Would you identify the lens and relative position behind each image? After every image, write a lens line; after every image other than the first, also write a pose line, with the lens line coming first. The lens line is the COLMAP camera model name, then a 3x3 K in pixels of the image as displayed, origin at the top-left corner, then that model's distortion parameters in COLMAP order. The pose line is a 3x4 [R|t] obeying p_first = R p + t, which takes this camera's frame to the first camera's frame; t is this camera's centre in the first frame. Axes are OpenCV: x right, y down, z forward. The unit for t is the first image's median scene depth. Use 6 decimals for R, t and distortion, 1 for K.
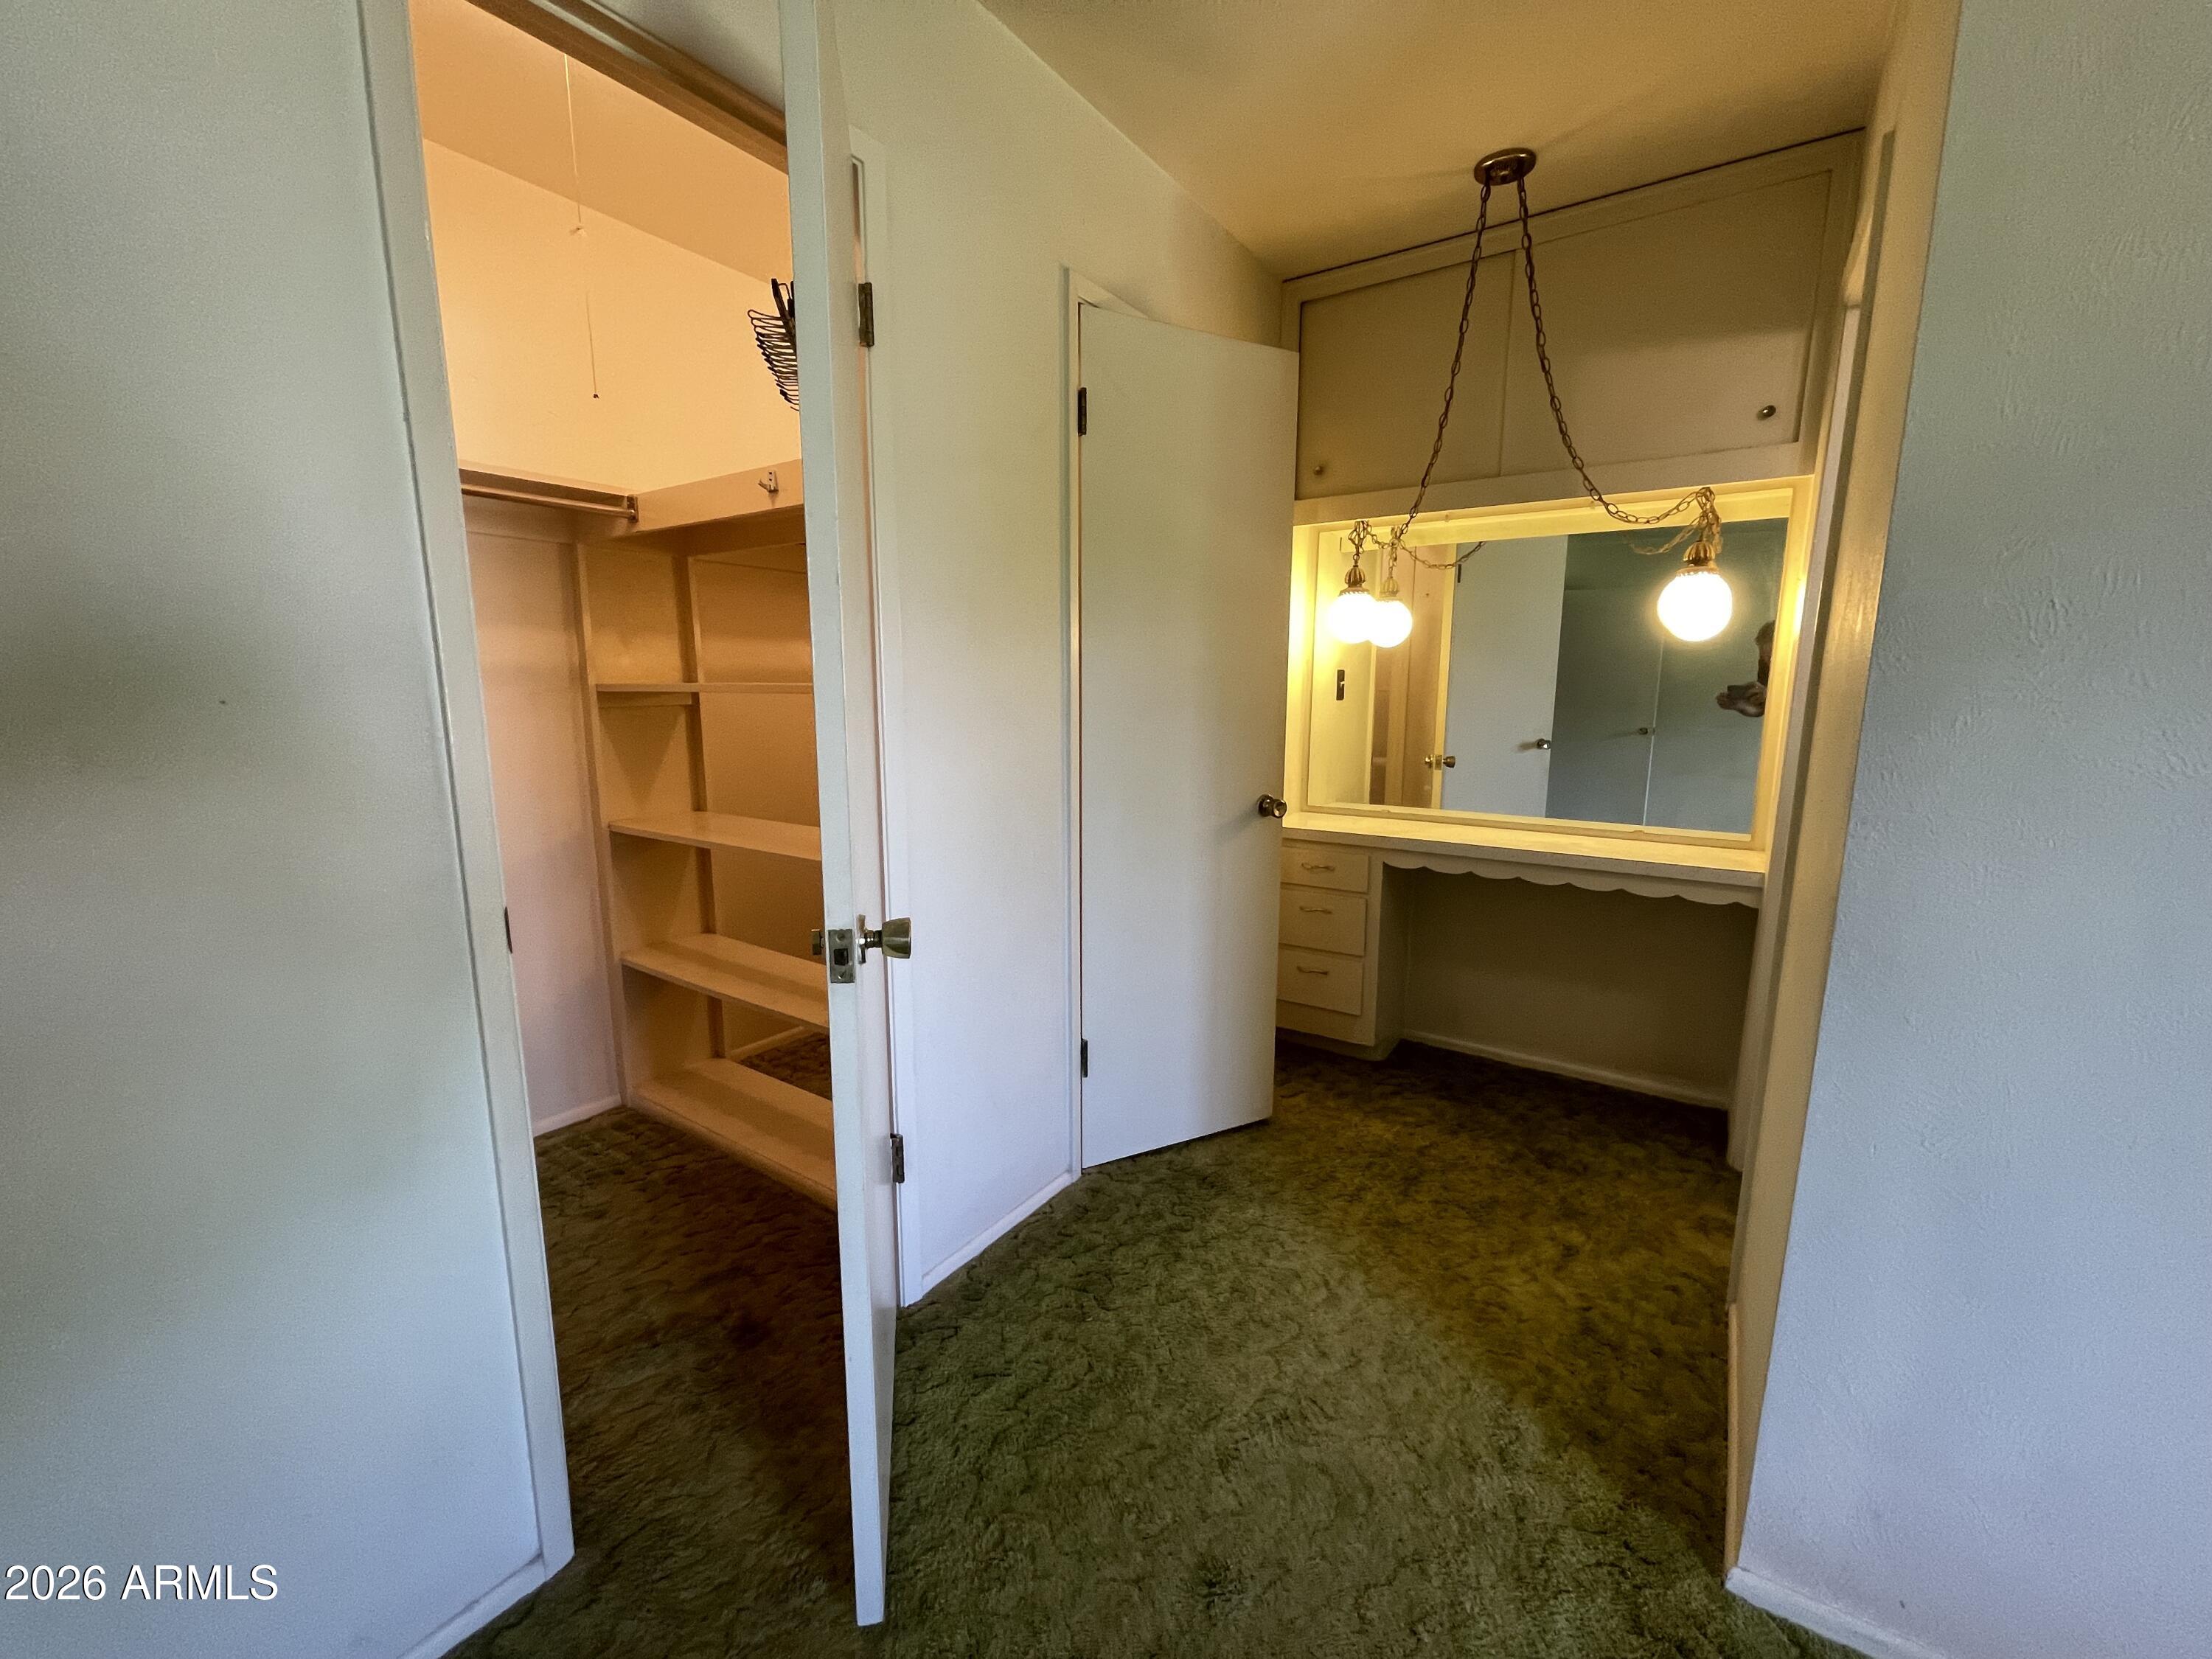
lens RADIAL K [[898.4, 0, 1106.0], [0, 898.4, 829.5], [0, 0, 1]] dist [0.000882, 0.000089]
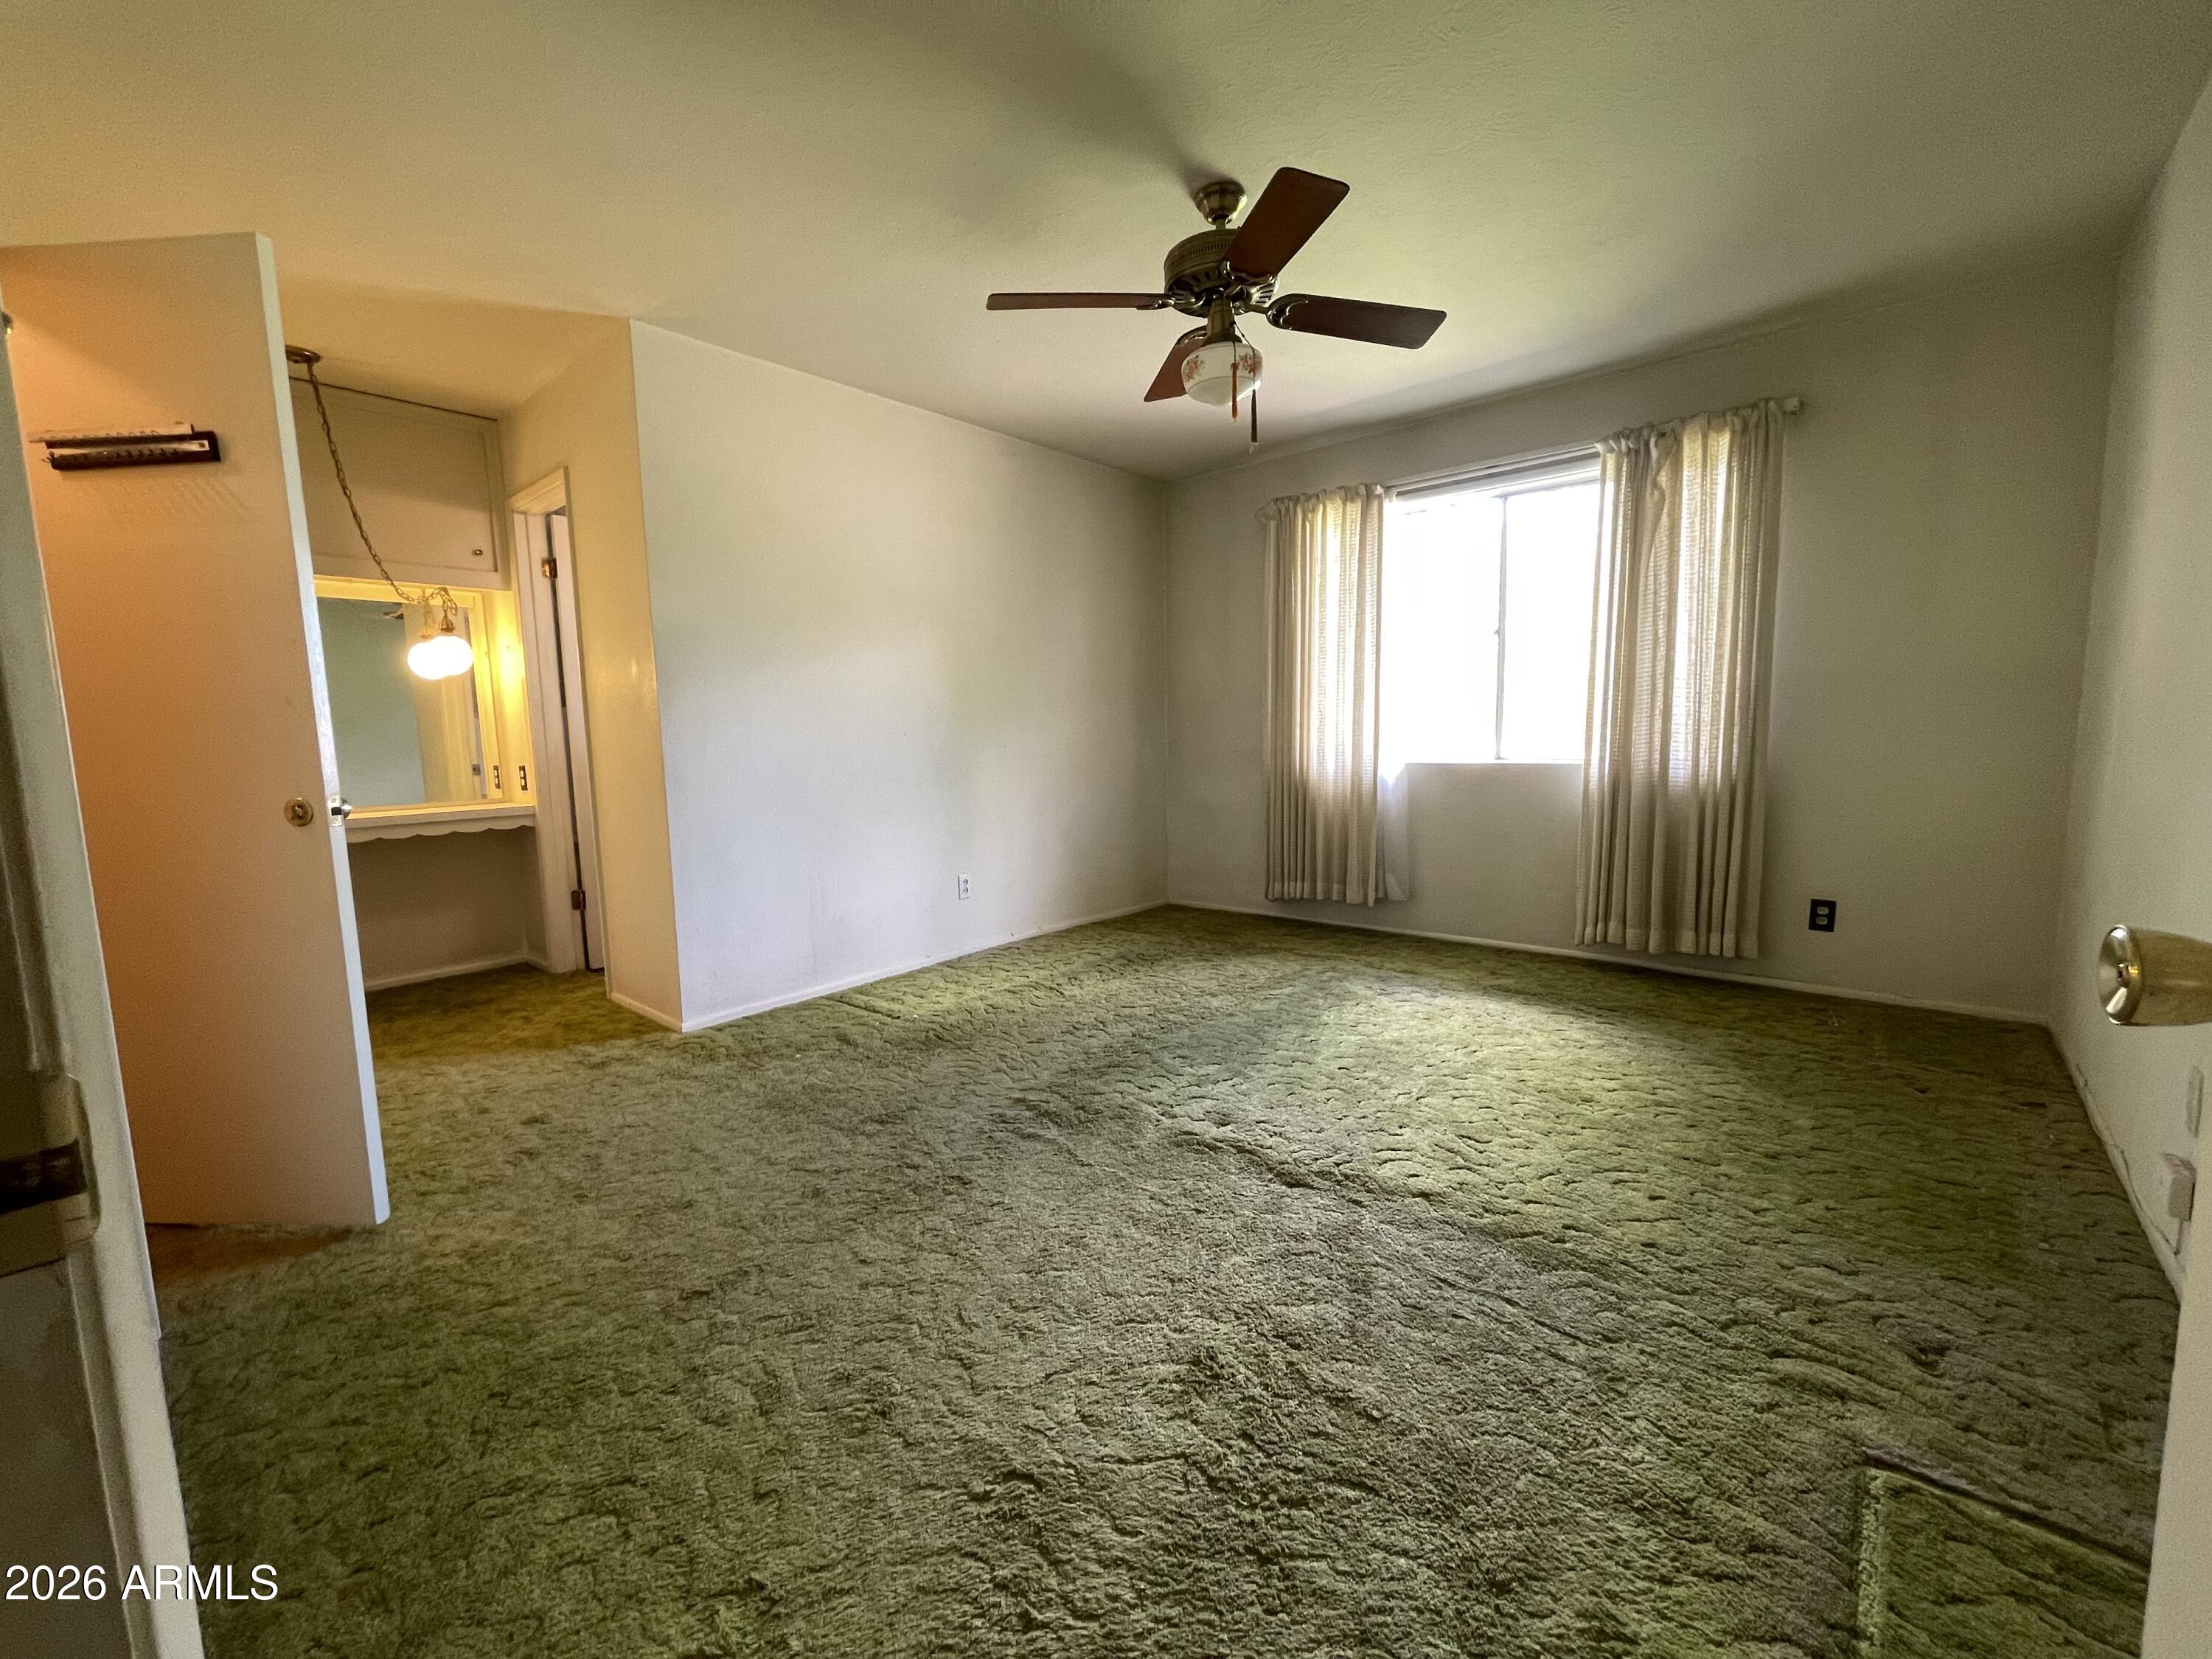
lens RADIAL K [[898.4, 0, 1106.0], [0, 898.4, 829.5], [0, 0, 1]] dist [0.000882, 0.000089]
pose [[0.106943, -0.111843, 0.987955, -0.975674], [0.186656, 0.978244, 0.090539, 0.151174], [-0.976587, 0.174725, 0.125493, -0.358972]]
